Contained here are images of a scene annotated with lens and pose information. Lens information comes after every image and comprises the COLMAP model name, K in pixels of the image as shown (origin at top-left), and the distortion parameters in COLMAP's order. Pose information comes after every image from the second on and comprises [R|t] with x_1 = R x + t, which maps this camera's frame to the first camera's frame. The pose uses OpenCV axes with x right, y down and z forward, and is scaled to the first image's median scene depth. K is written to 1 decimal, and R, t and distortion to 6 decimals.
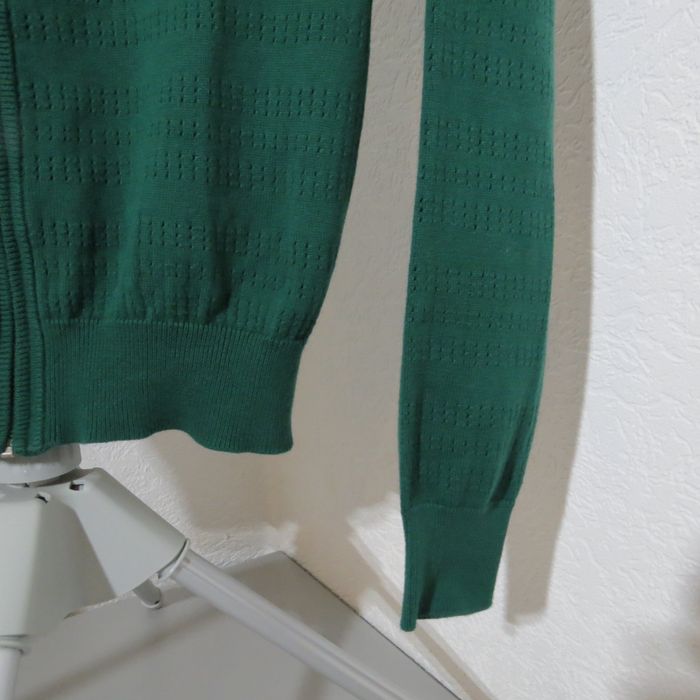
lens RADIAL K [[664.6, 0, 347.9], [0, 664.6, 329.1], [0, 0, 1]] dist [-0.008980, -0.010848]
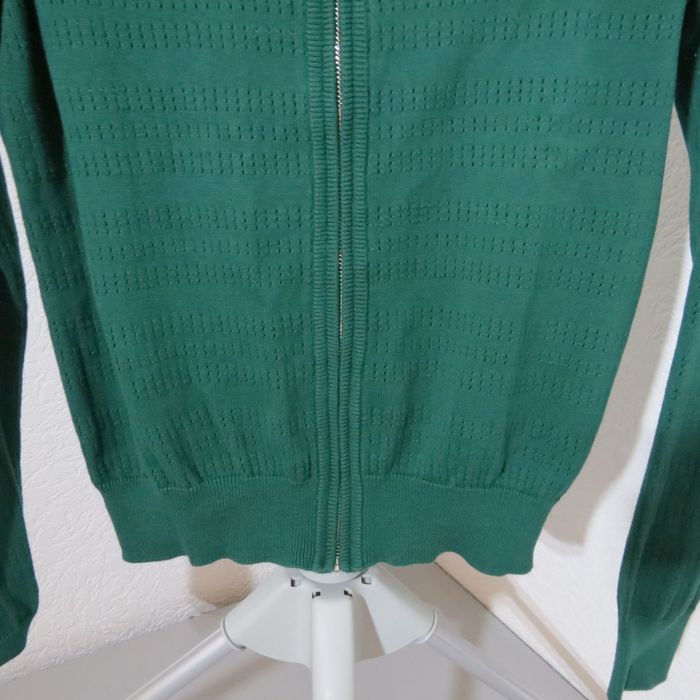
lens RADIAL K [[664.6, 0, 347.9], [0, 664.6, 329.1], [0, 0, 1]] dist [-0.008980, -0.010848]
pose [[0.997077, 0.047675, -0.059698, -0.405596], [-0.039774, 0.991082, 0.127176, -0.447563], [0.065229, -0.124429, 0.990082, -0.267671]]
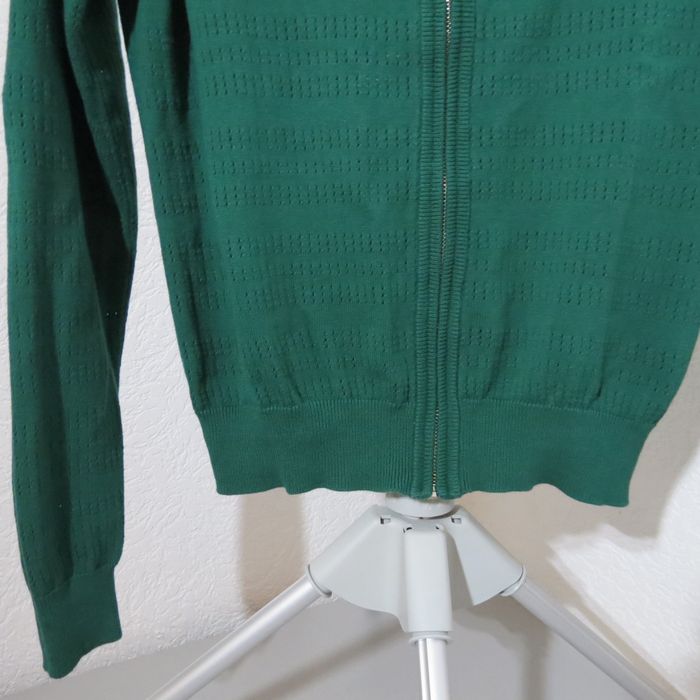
lens RADIAL K [[664.6, 0, 347.9], [0, 664.6, 329.1], [0, 0, 1]] dist [-0.008980, -0.010848]
pose [[0.995196, 0.042997, -0.087950, -0.547819], [-0.043052, 0.999072, 0.001276, -0.140290], [0.087923, 0.002516, 0.996124, -0.349142]]
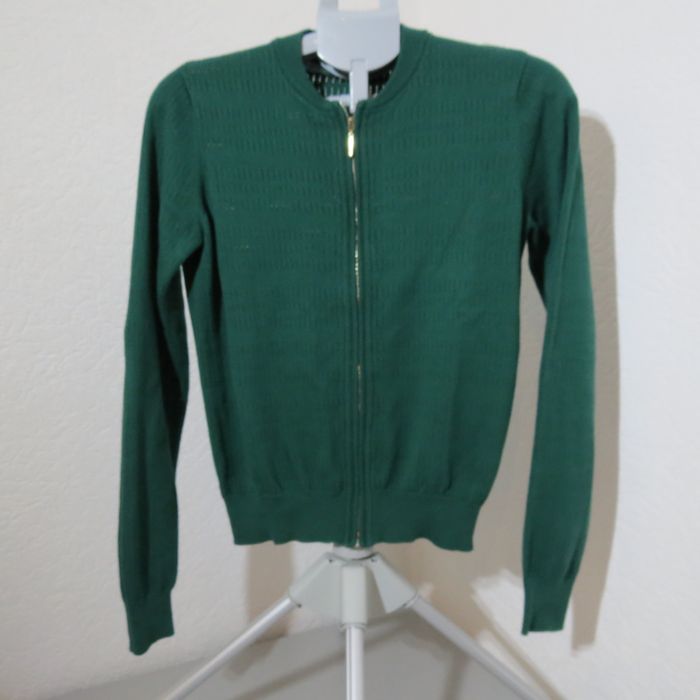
lens RADIAL K [[677.1, 0, 352.7], [0, 677.1, 329.0], [0, 0, 1]] dist [-0.015349, -0.017768]
pose [[0.994470, 0.029099, -0.100904, -0.287471], [-0.037331, 0.996042, -0.080670, -0.369570], [0.098158, 0.083991, 0.991620, -1.393247]]
